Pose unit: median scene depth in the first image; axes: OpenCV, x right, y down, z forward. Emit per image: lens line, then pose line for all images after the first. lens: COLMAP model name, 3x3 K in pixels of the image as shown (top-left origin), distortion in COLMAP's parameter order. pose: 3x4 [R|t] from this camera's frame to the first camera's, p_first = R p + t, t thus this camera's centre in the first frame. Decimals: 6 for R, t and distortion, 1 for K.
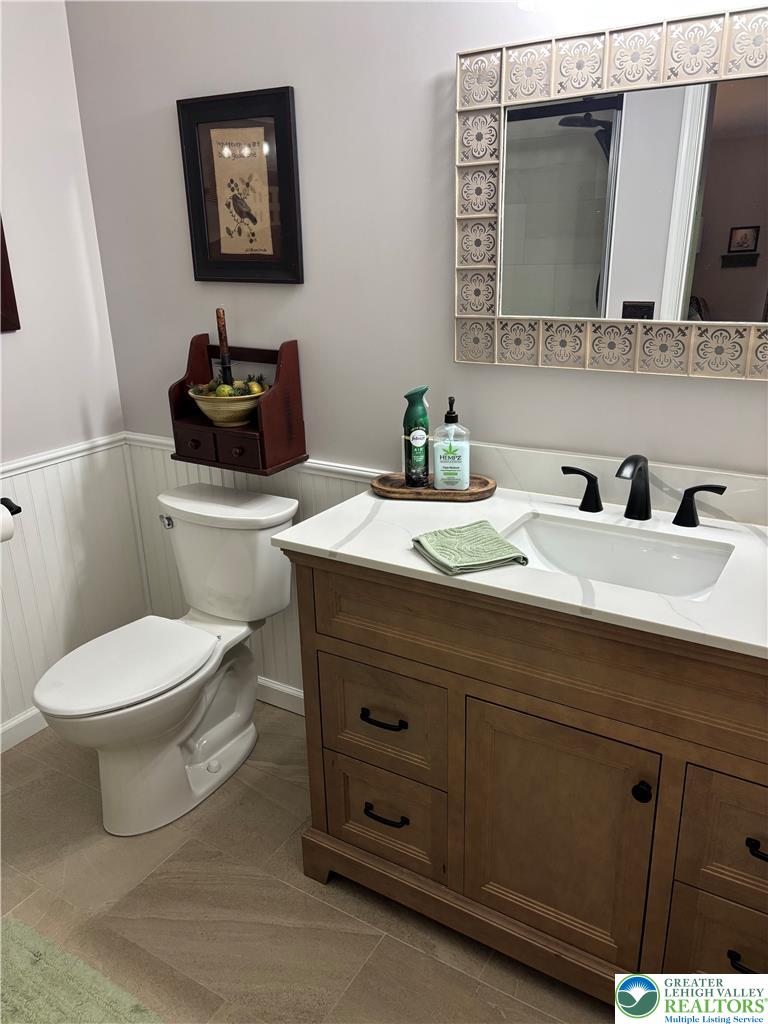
lens RADIAL K [[775.8, 0, 384.0], [0, 775.8, 512.0], [0, 0, 1]] dist [0.035401, -0.011044]
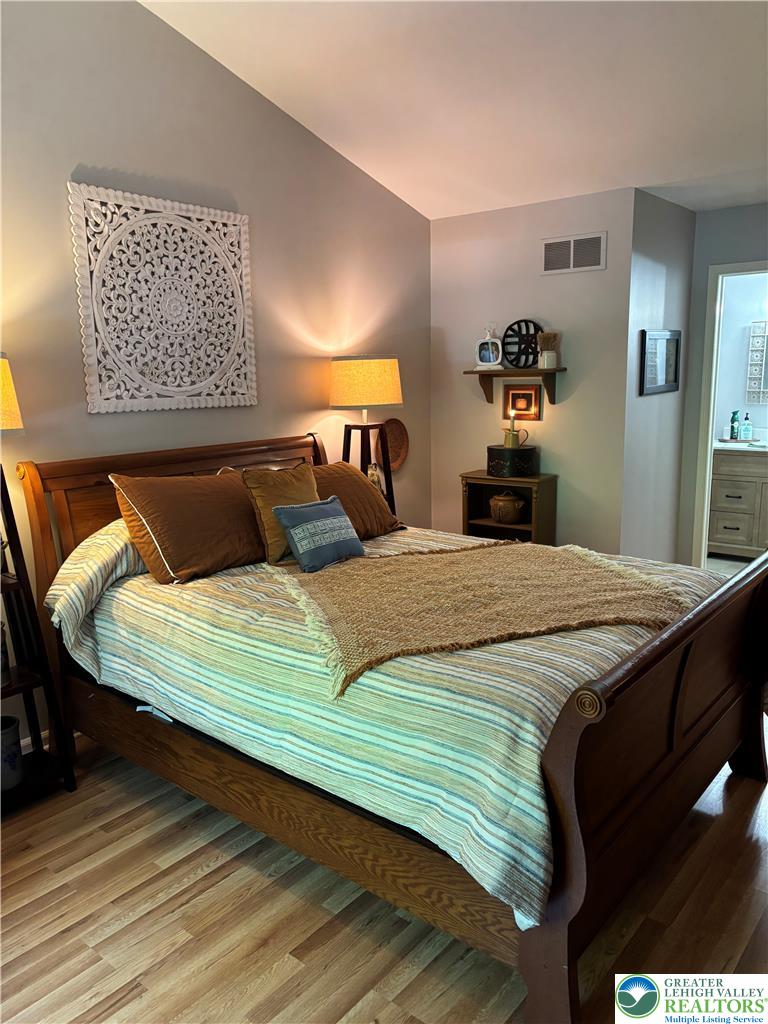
lens RADIAL K [[775.8, 0, 384.0], [0, 775.8, 512.0], [0, 0, 1]] dist [0.035401, -0.011044]
pose [[0.991579, 0.028038, -0.126435, -1.083312], [-0.047324, 0.987212, -0.152224, 0.910985], [0.120551, 0.156926, 0.980225, -2.579980]]
